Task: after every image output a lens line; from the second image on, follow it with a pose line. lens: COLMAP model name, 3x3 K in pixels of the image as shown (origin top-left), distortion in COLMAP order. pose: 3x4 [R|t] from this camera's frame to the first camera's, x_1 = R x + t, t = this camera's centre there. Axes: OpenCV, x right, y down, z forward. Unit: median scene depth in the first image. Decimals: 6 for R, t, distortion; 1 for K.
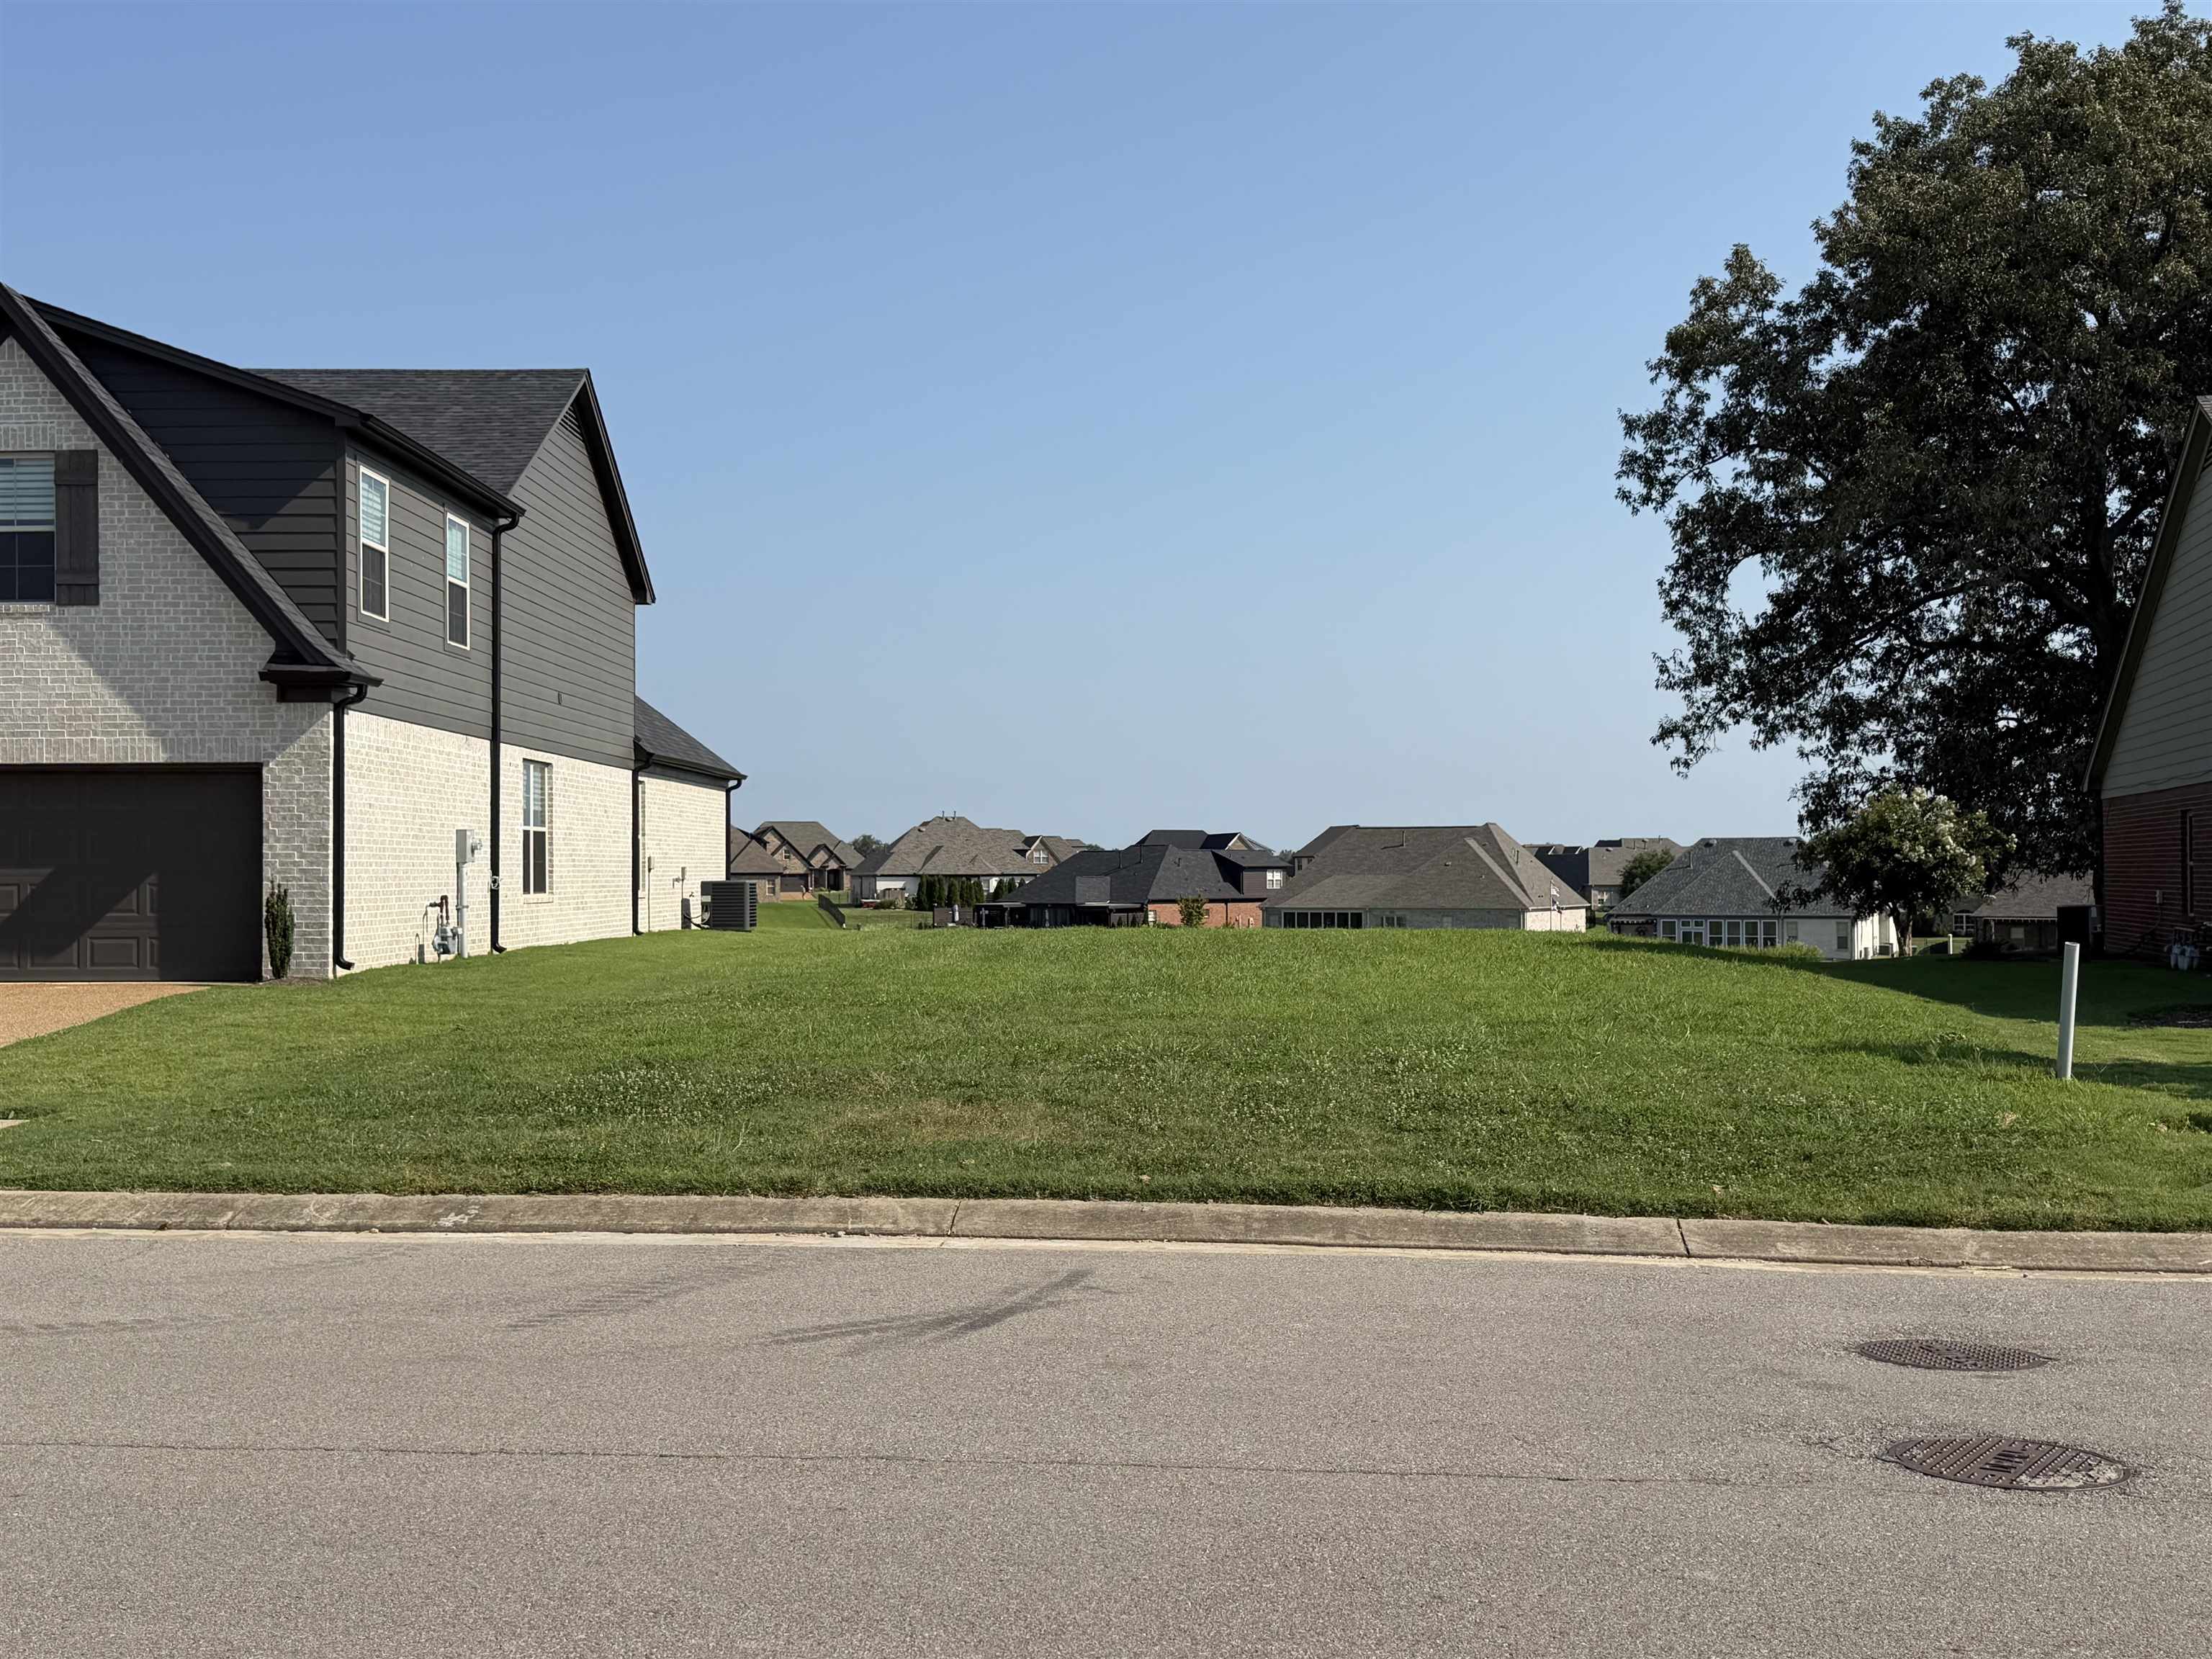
lens RADIAL K [[2392.7, 0, 1106.0], [0, 2392.7, 829.5], [0, 0, 1]] dist [0.017005, 0.025972]
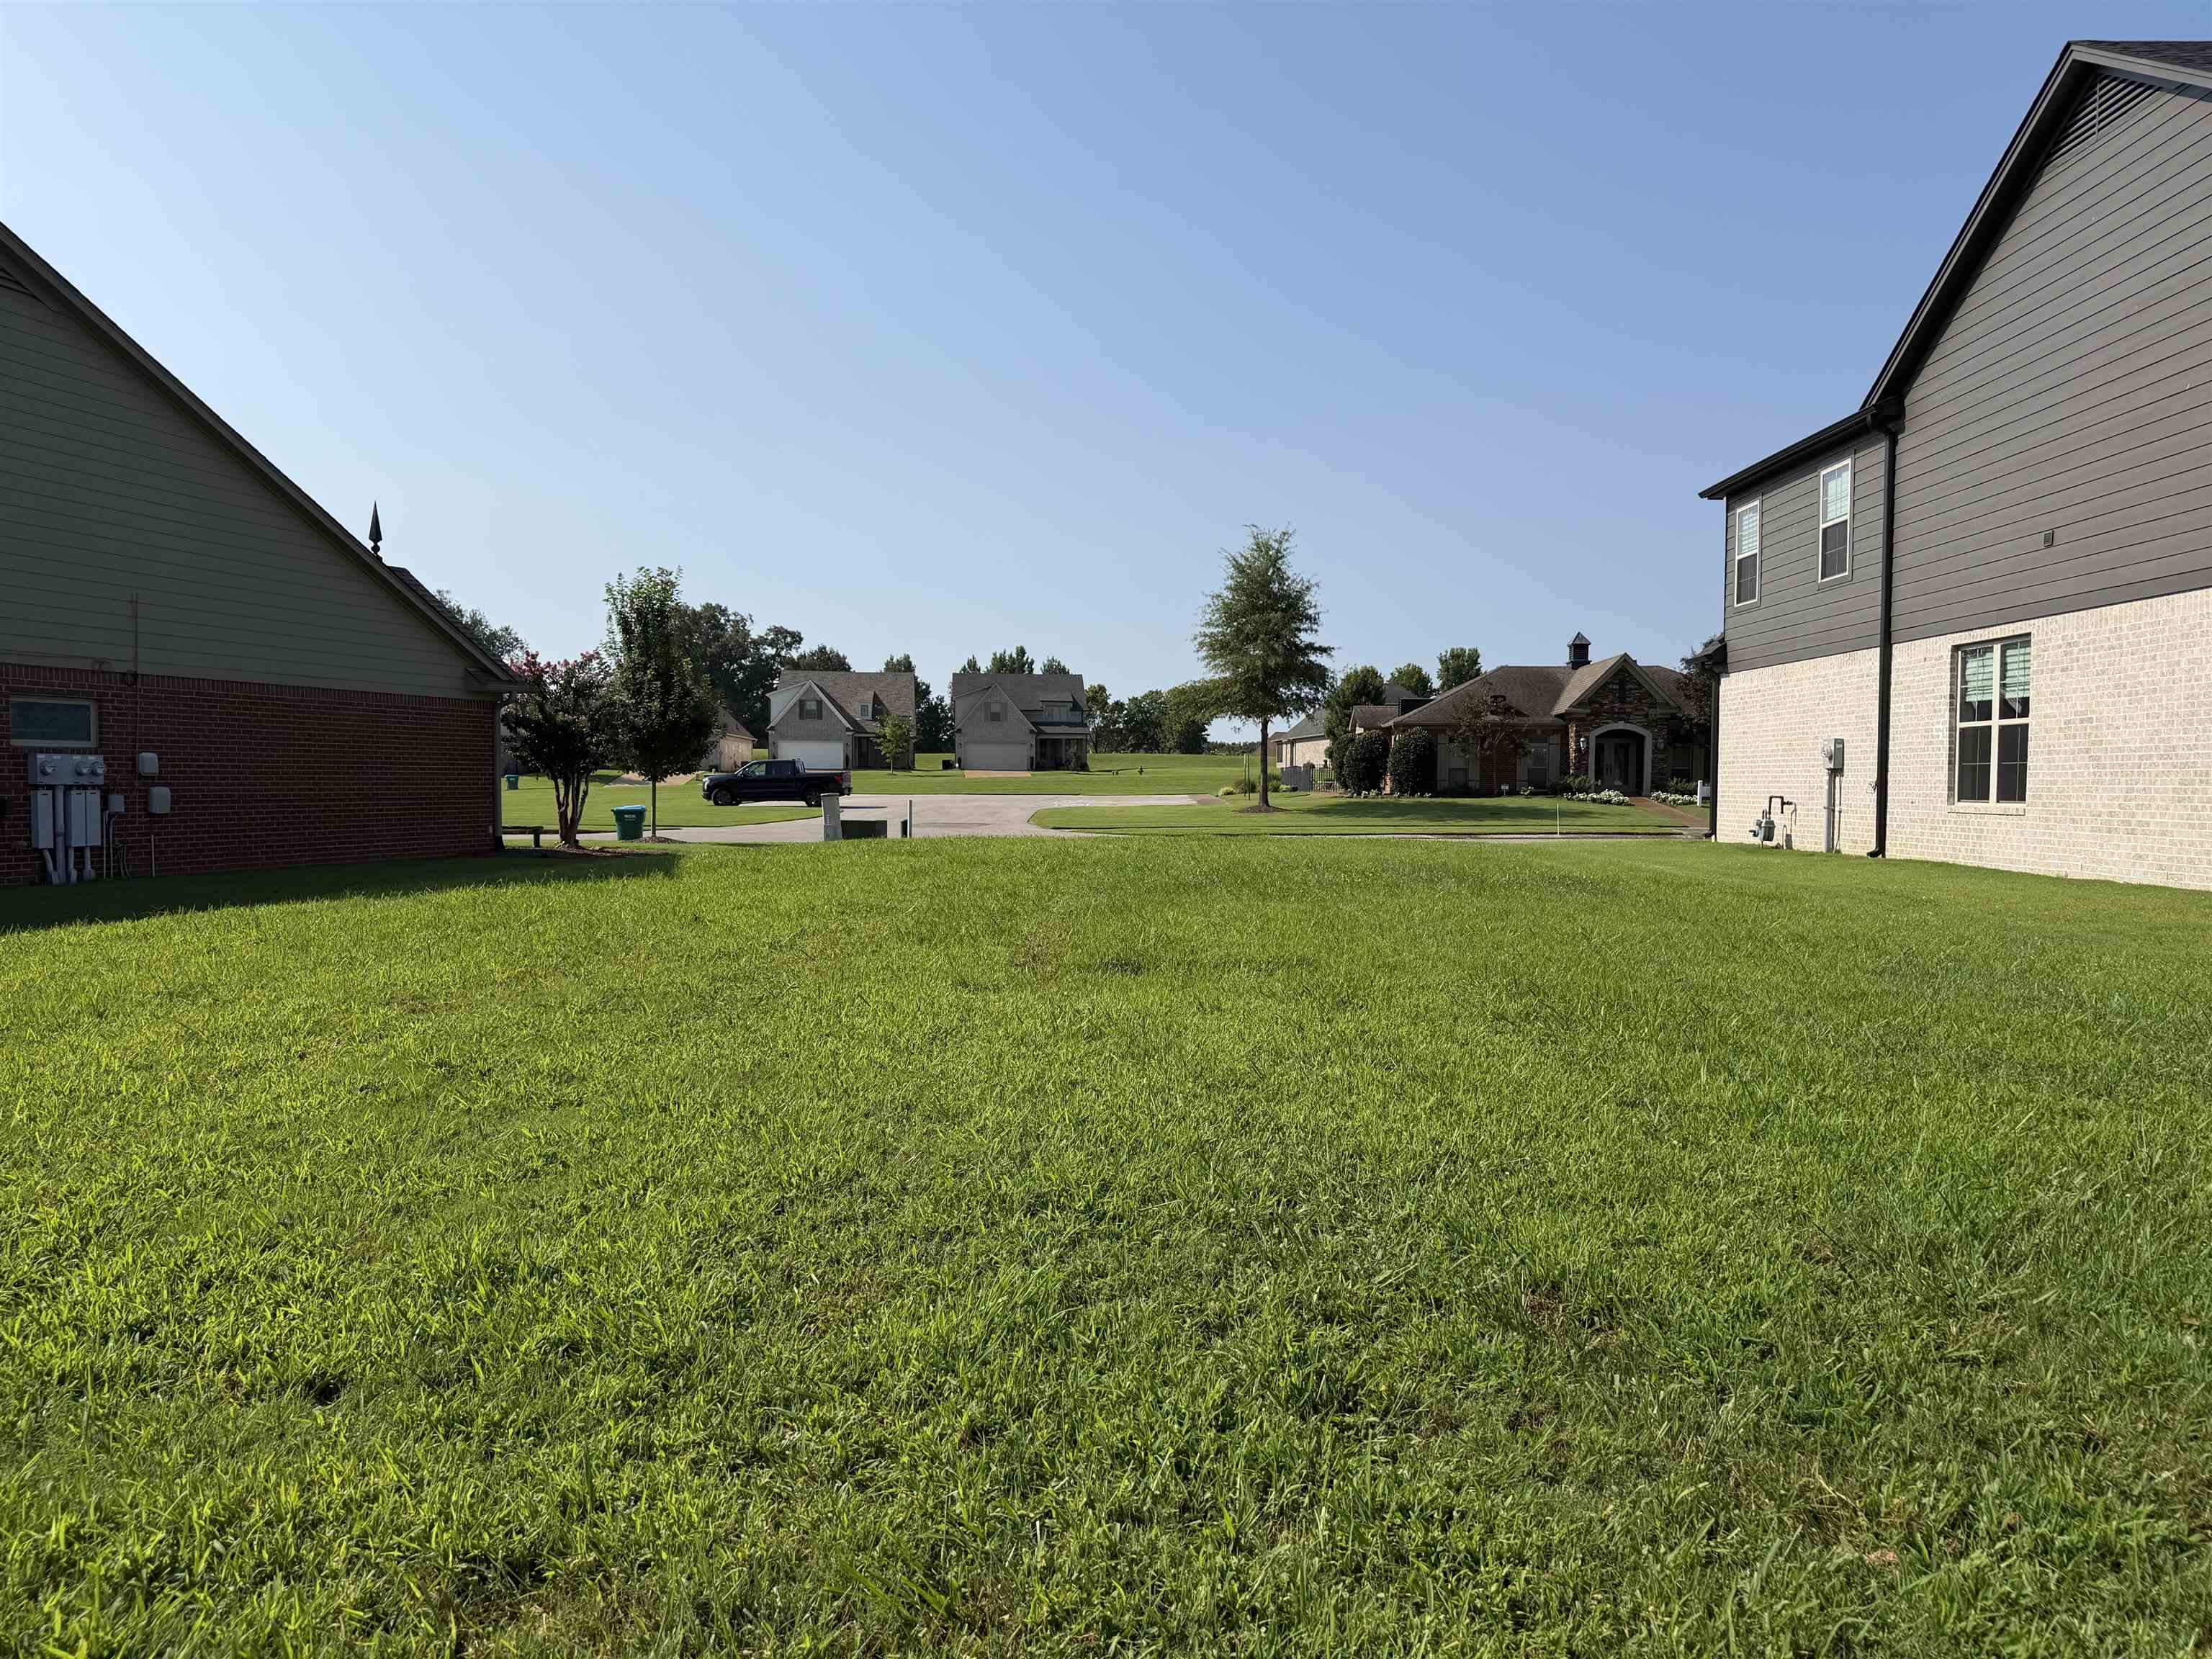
lens RADIAL K [[1536.3, 0, 1104.5], [0, 1536.3, 821.6], [0, 0, 1]] dist [0.140159, -0.113116]
pose [[-0.999890, -0.005076, 0.013957, 0.039594], [-0.004928, 0.999932, 0.010559, 0.020047], [-0.014009, 0.010489, -0.999847, 1.073303]]
